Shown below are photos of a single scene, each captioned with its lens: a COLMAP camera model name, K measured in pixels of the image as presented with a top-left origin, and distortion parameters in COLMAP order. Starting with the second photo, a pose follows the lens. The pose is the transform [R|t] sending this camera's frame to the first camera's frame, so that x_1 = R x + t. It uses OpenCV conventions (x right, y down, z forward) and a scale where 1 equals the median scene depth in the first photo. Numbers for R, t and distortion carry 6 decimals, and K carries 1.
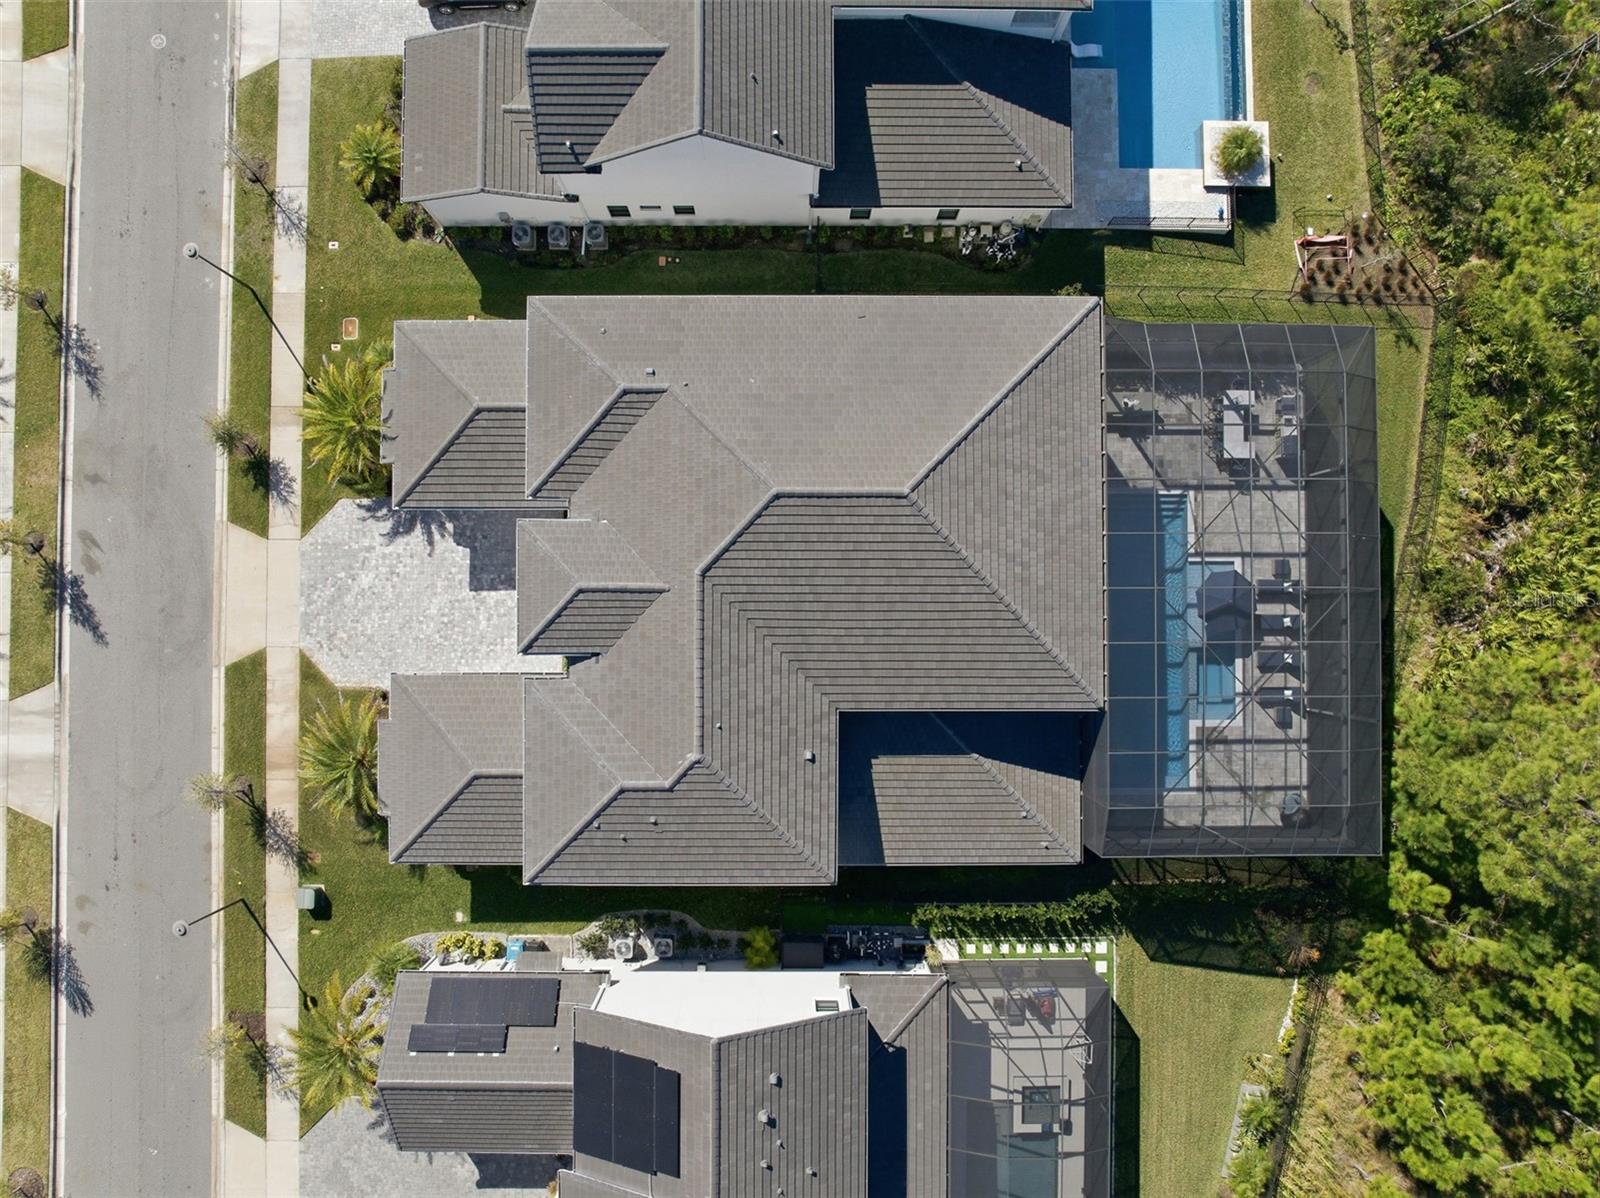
lens RADIAL K [[1127.8, 0, 802.0], [0, 1127.8, 598.4], [0, 0, 1]] dist [-0.044339, 0.006989]
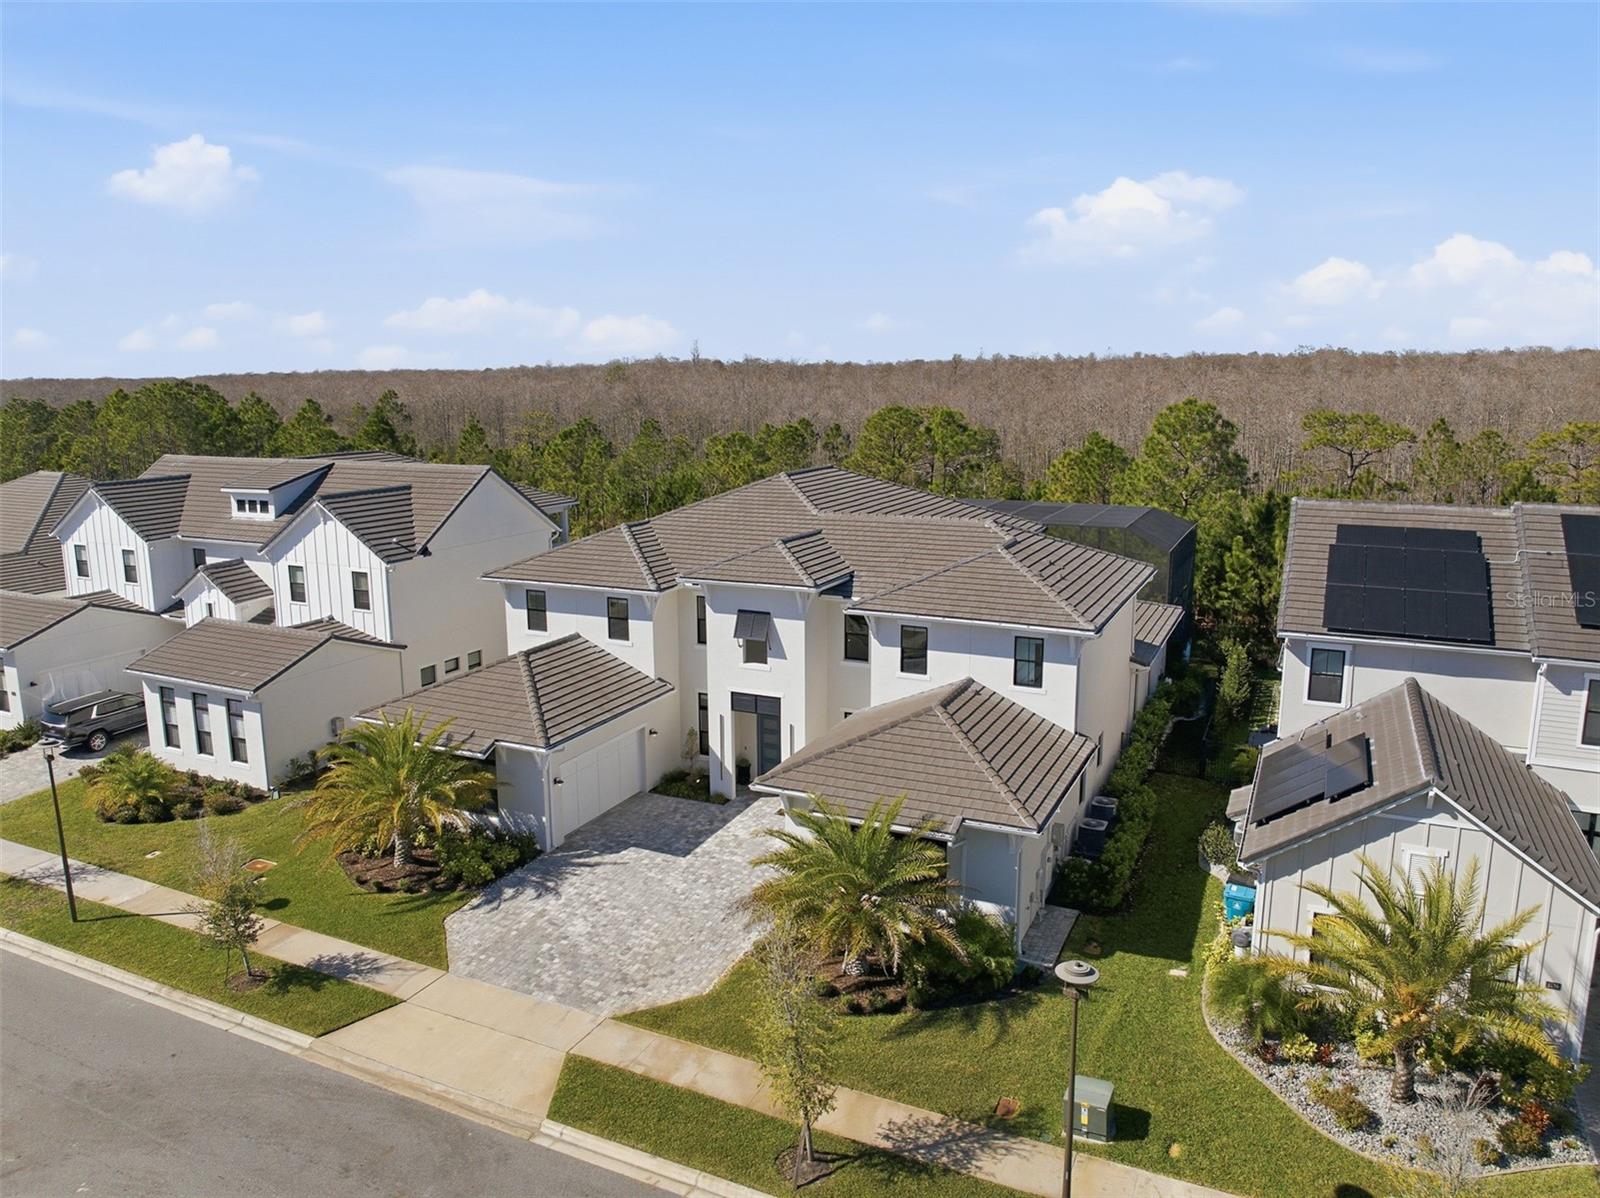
lens RADIAL K [[1127.8, 0, 791.6], [0, 1127.8, 600.3], [0, 0, 1]] dist [-0.044339, 0.006989]
pose [[0.431469, -0.184989, 0.882957, -0.840234], [0.901966, 0.106991, -0.418342, 0.320881], [-0.017080, 0.976899, 0.213017, 0.695968]]
